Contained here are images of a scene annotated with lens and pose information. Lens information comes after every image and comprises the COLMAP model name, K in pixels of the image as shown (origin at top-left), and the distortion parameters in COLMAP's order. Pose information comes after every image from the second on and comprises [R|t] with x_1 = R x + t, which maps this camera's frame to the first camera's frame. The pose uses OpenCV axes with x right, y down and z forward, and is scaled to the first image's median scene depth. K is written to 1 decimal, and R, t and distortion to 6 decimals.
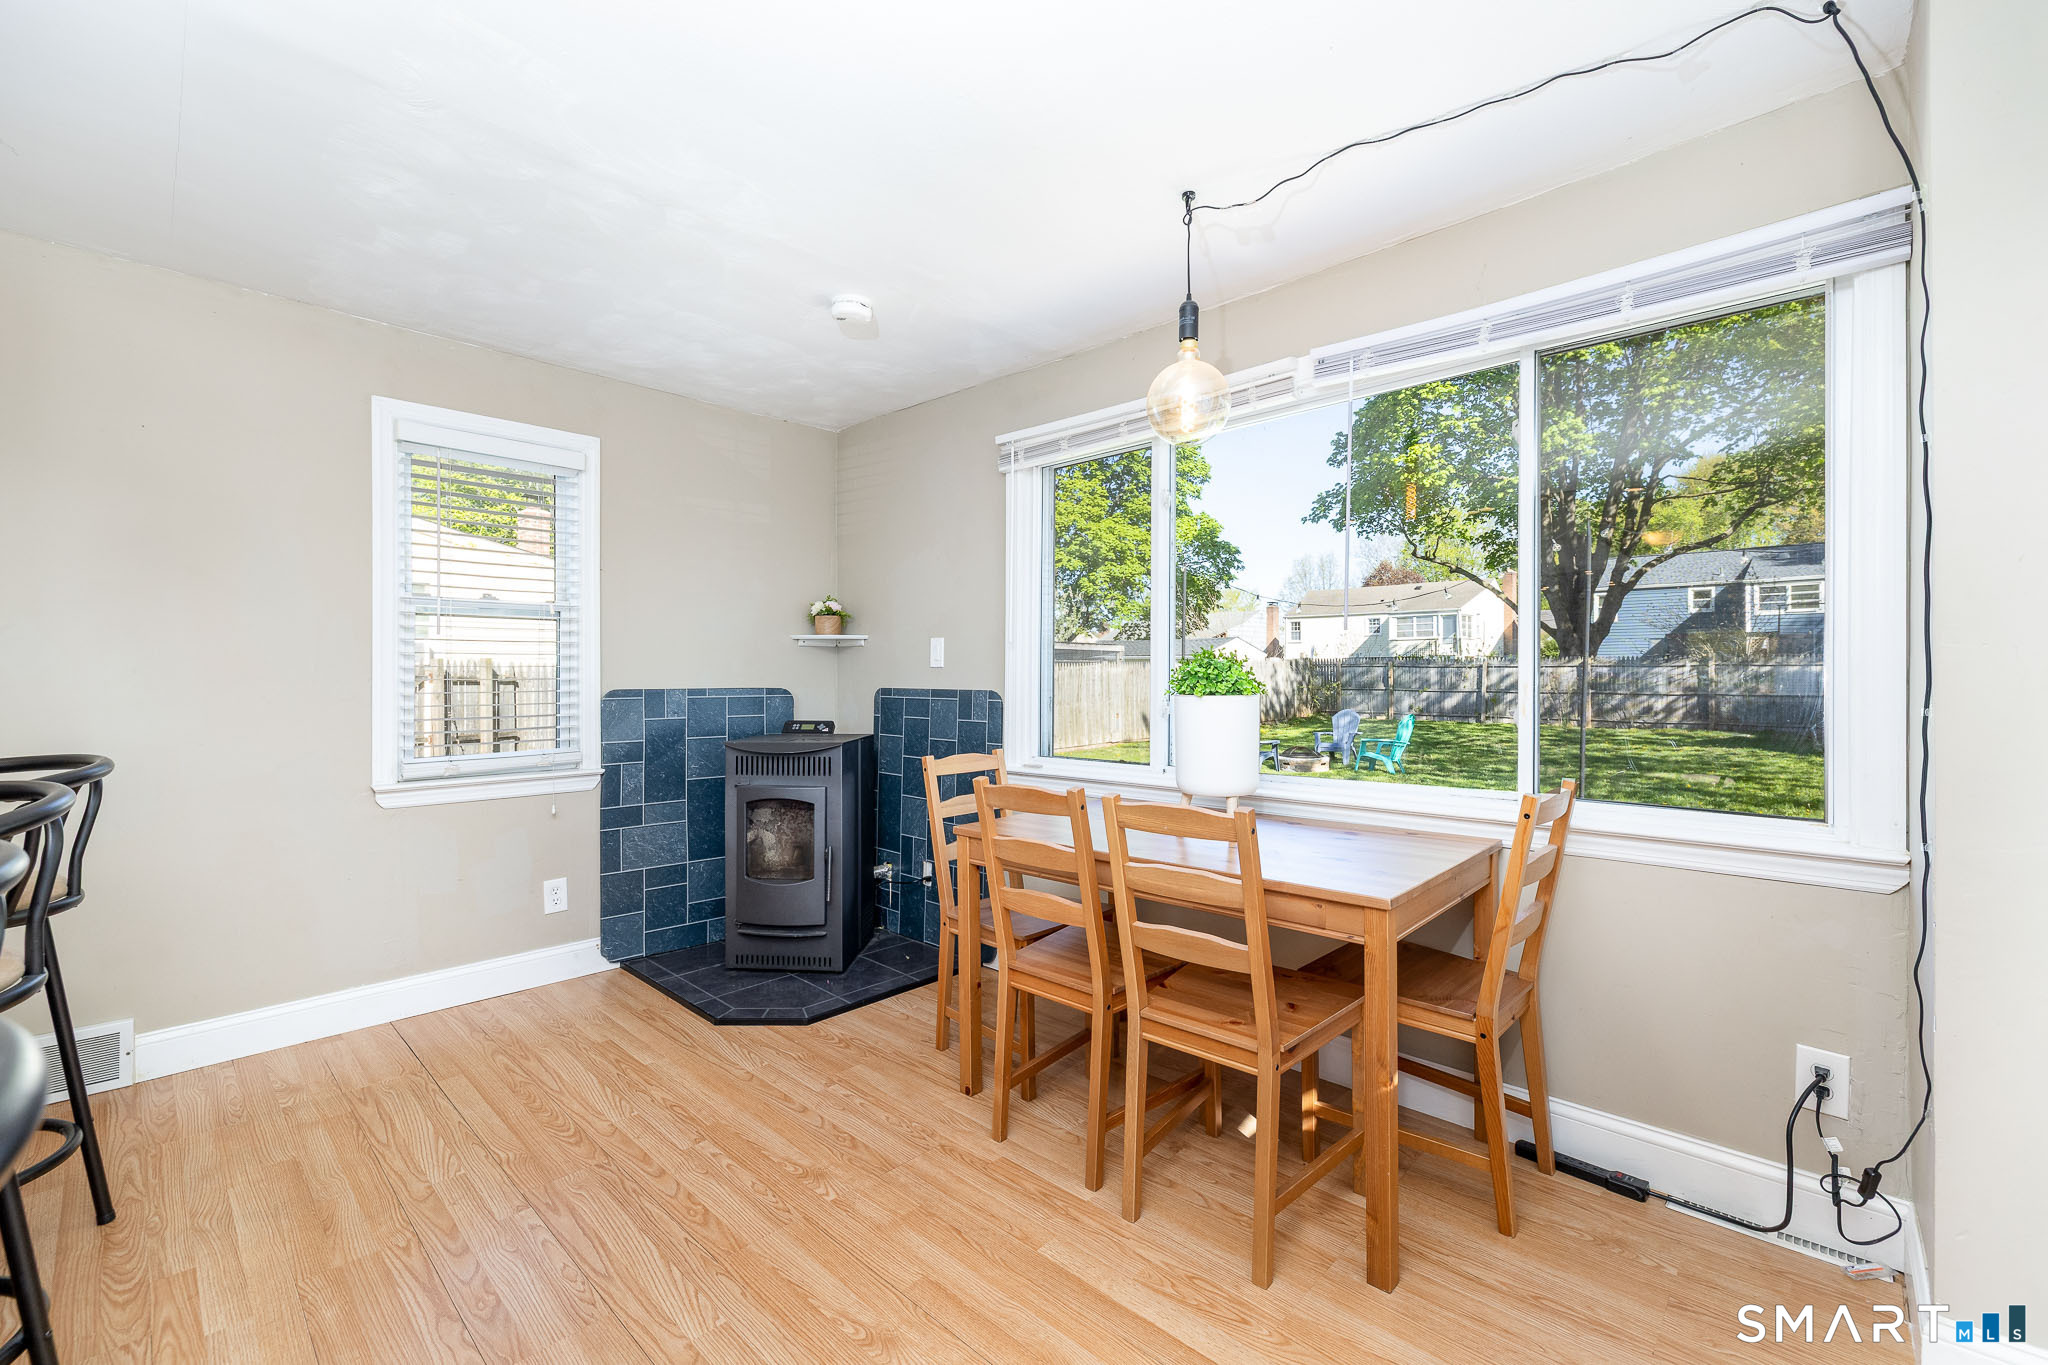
lens RADIAL K [[874.5, 0, 1028.4], [0, 874.5, 671.3], [0, 0, 1]] dist [-0.003155, -0.000510]
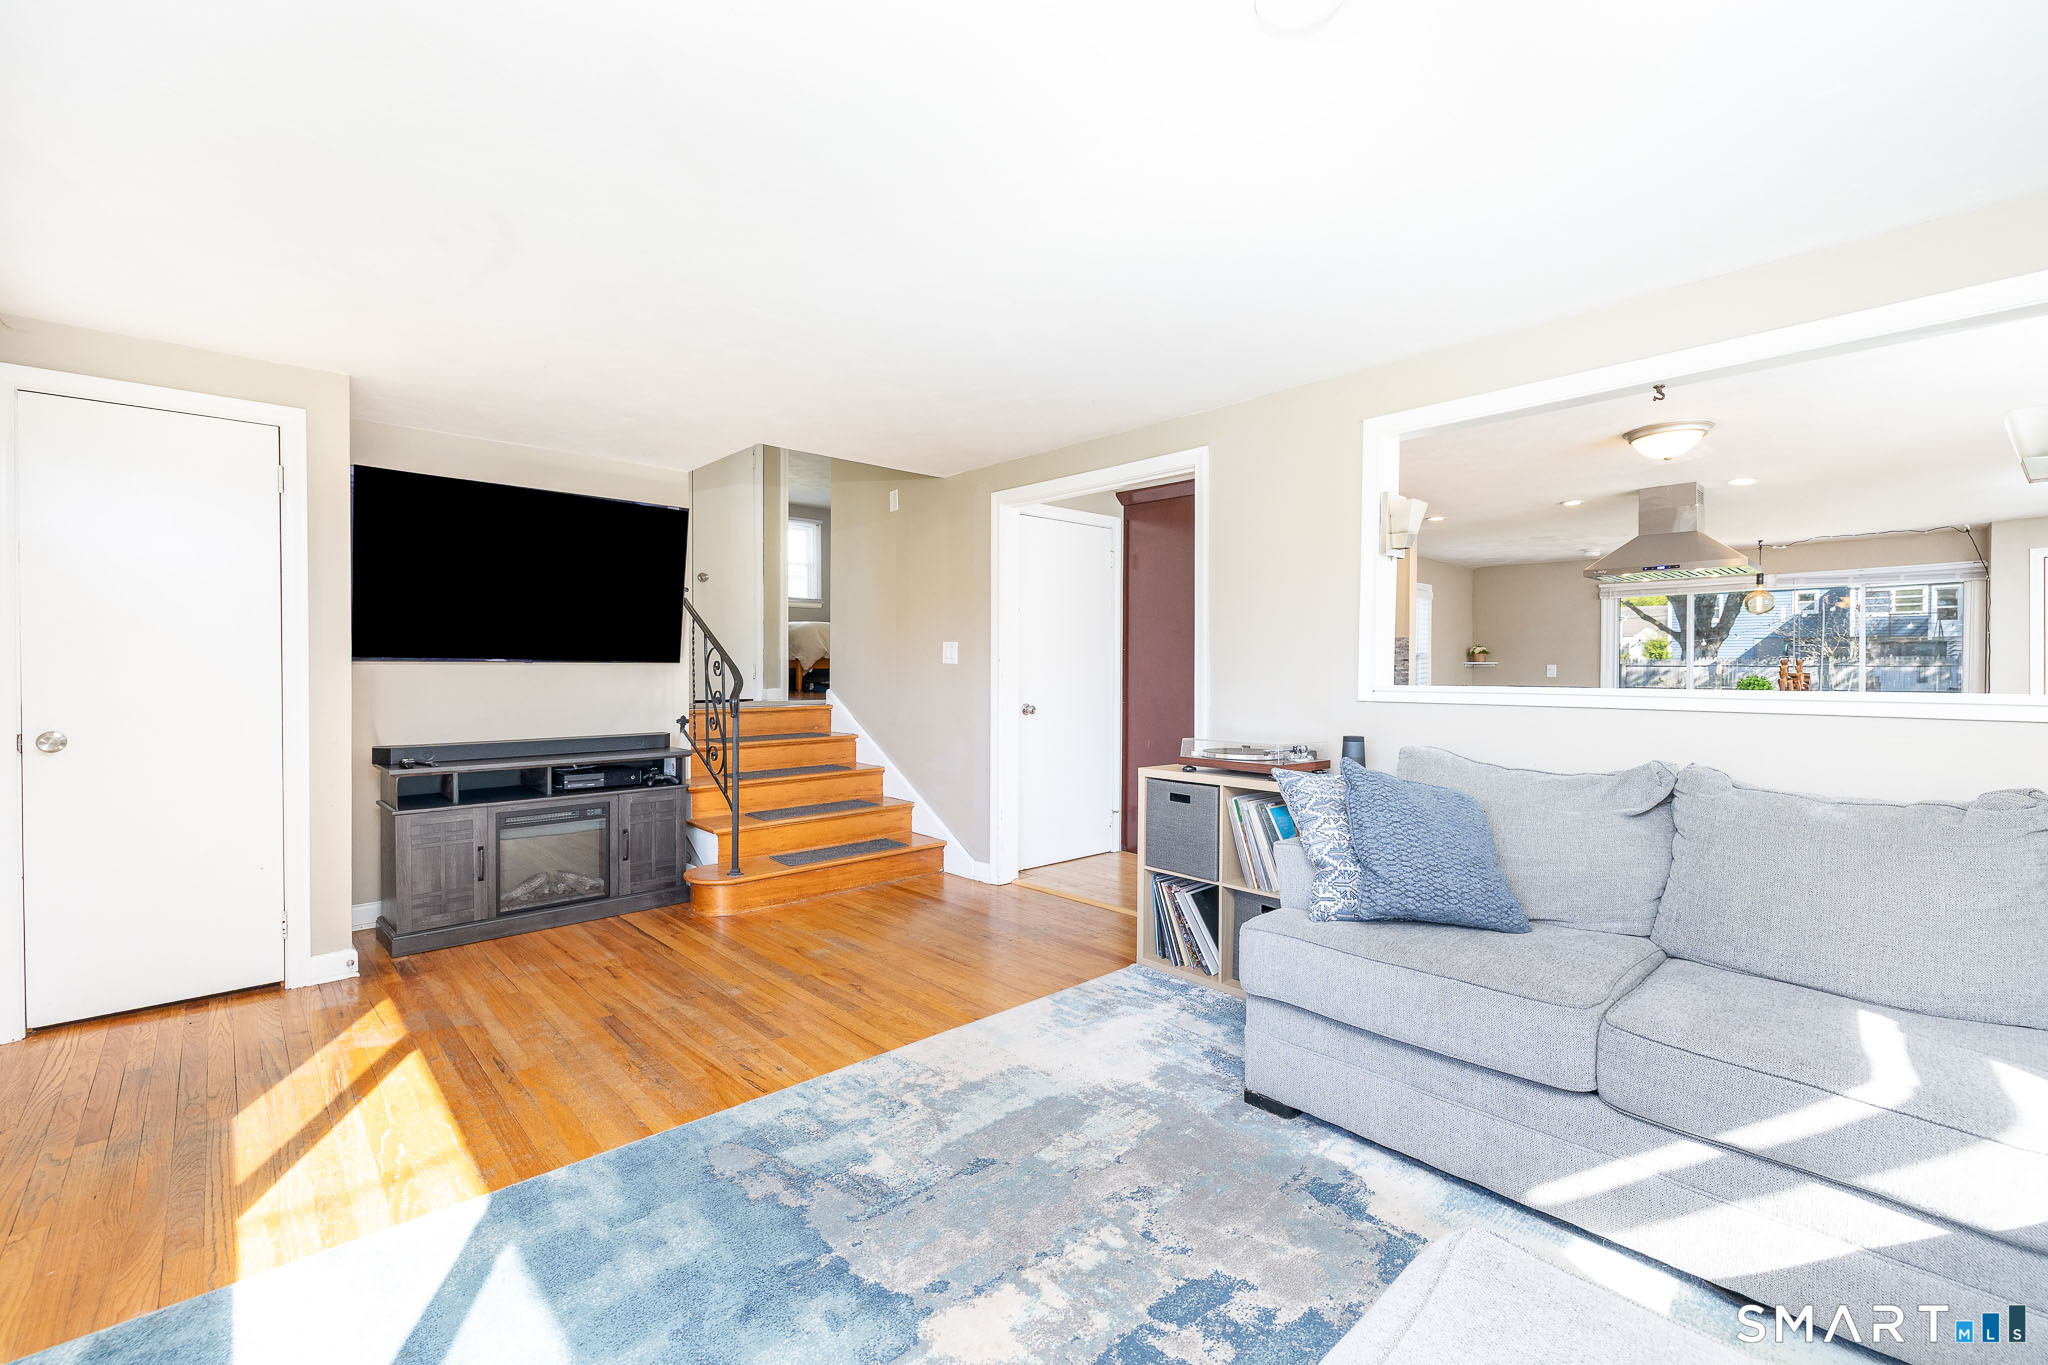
lens RADIAL K [[874.5, 0, 1008.8], [0, 874.5, 662.0], [0, 0, 1]] dist [-0.003155, -0.000510]
pose [[0.997659, 0.002228, -0.068347, -0.258943], [-0.002340, 0.999996, -0.001558, -0.007526], [0.068344, 0.001714, 0.997660, -0.267565]]
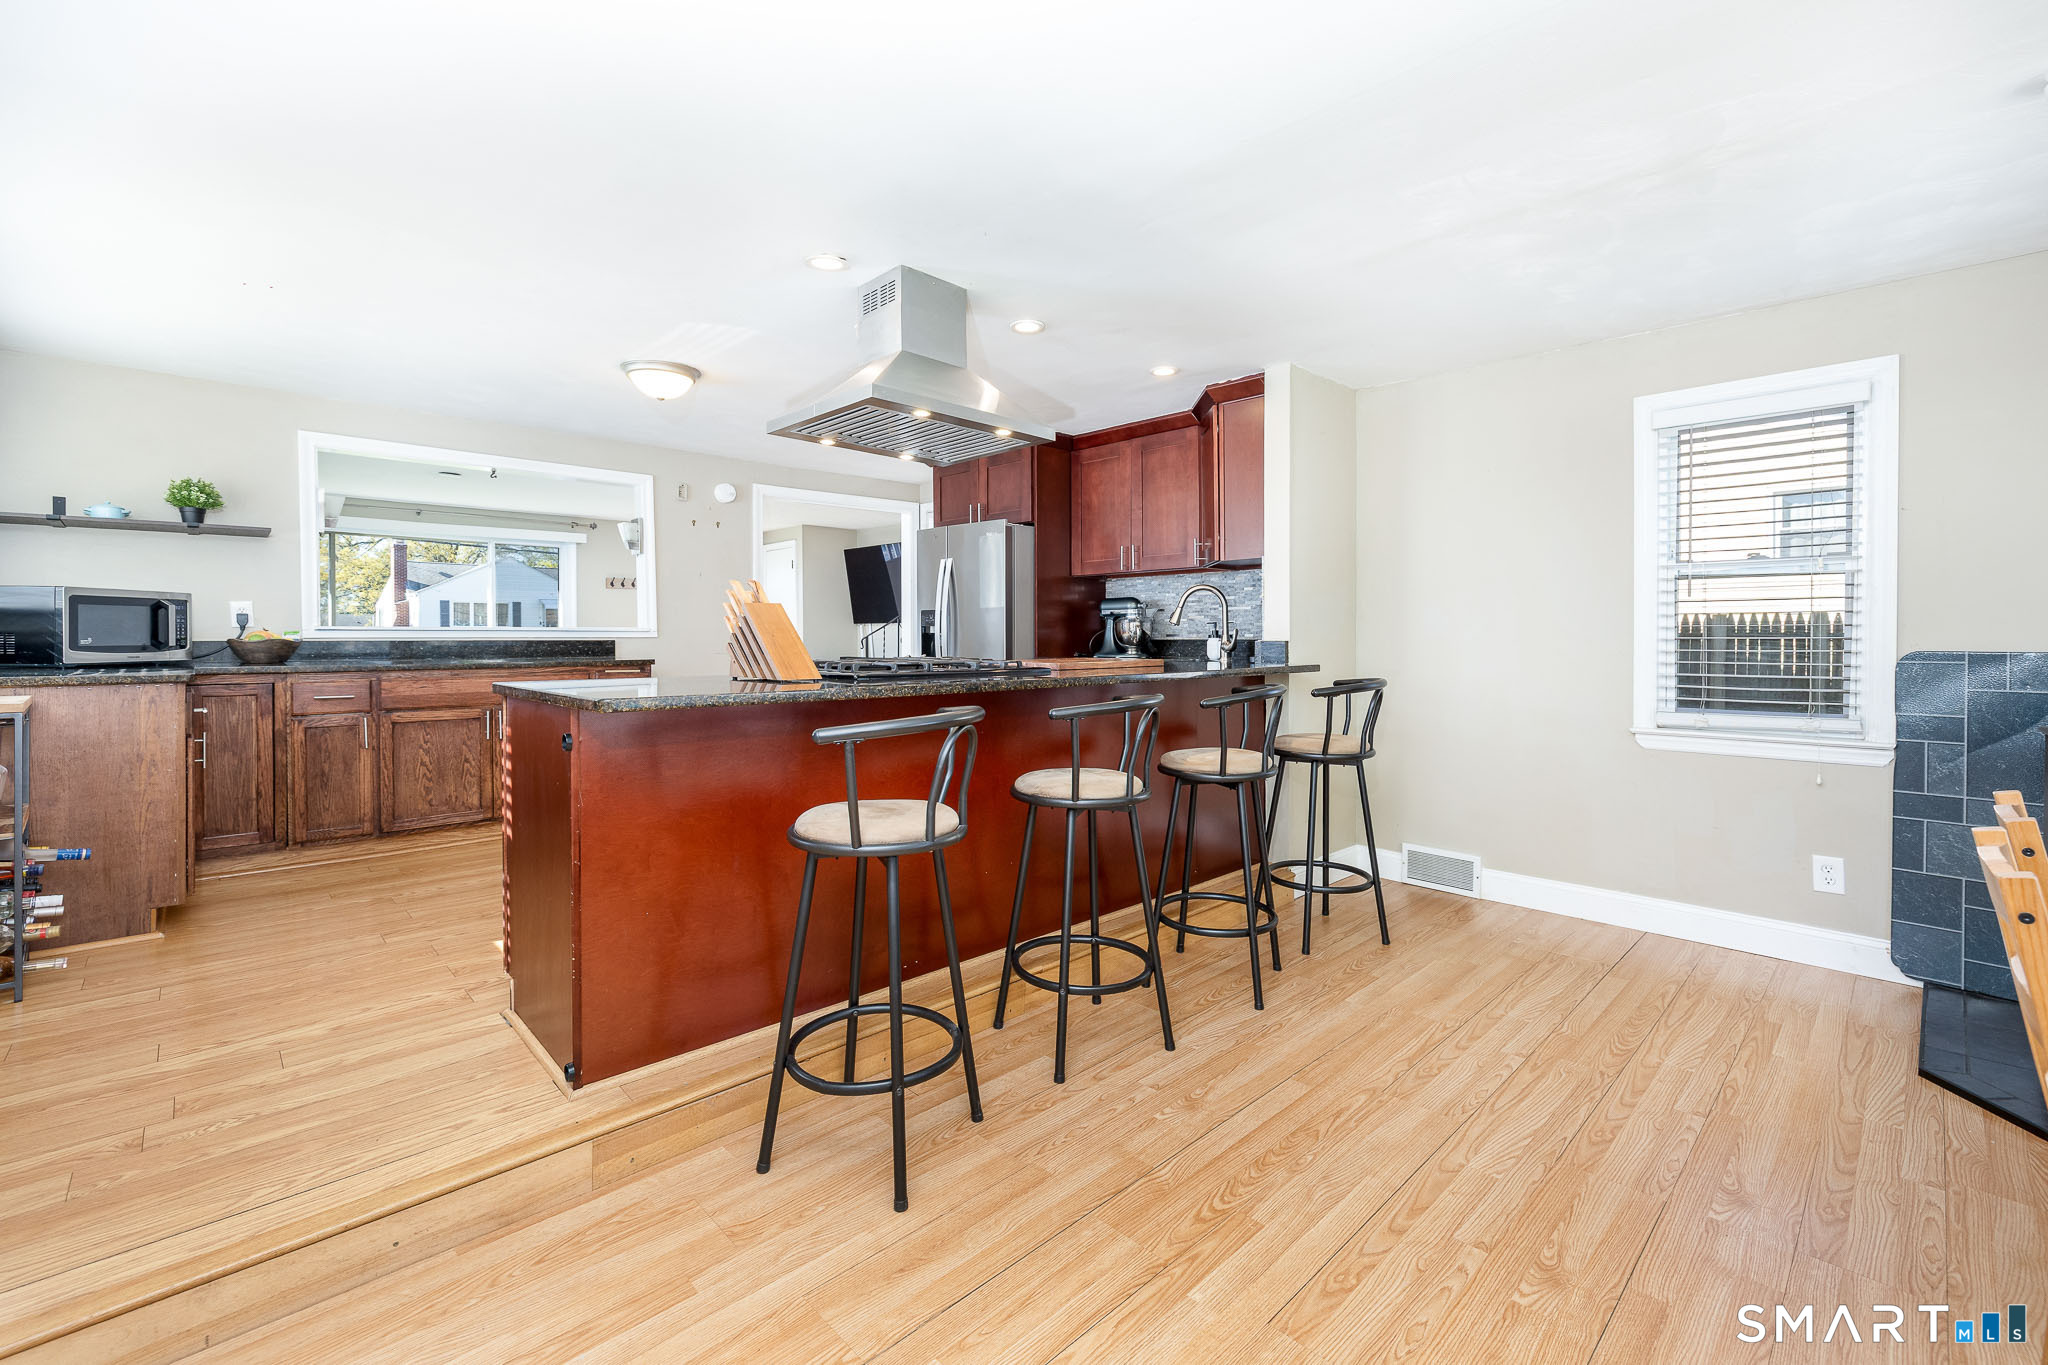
lens RADIAL K [[874.5, 0, 1016.0], [0, 874.5, 641.4], [0, 0, 1]] dist [-0.003155, -0.000510]
pose [[-0.067584, 0.005957, -0.997696, 0.071108], [0.006204, 0.999965, 0.005551, 0.000228], [0.997694, -0.005814, -0.067619, 0.034844]]
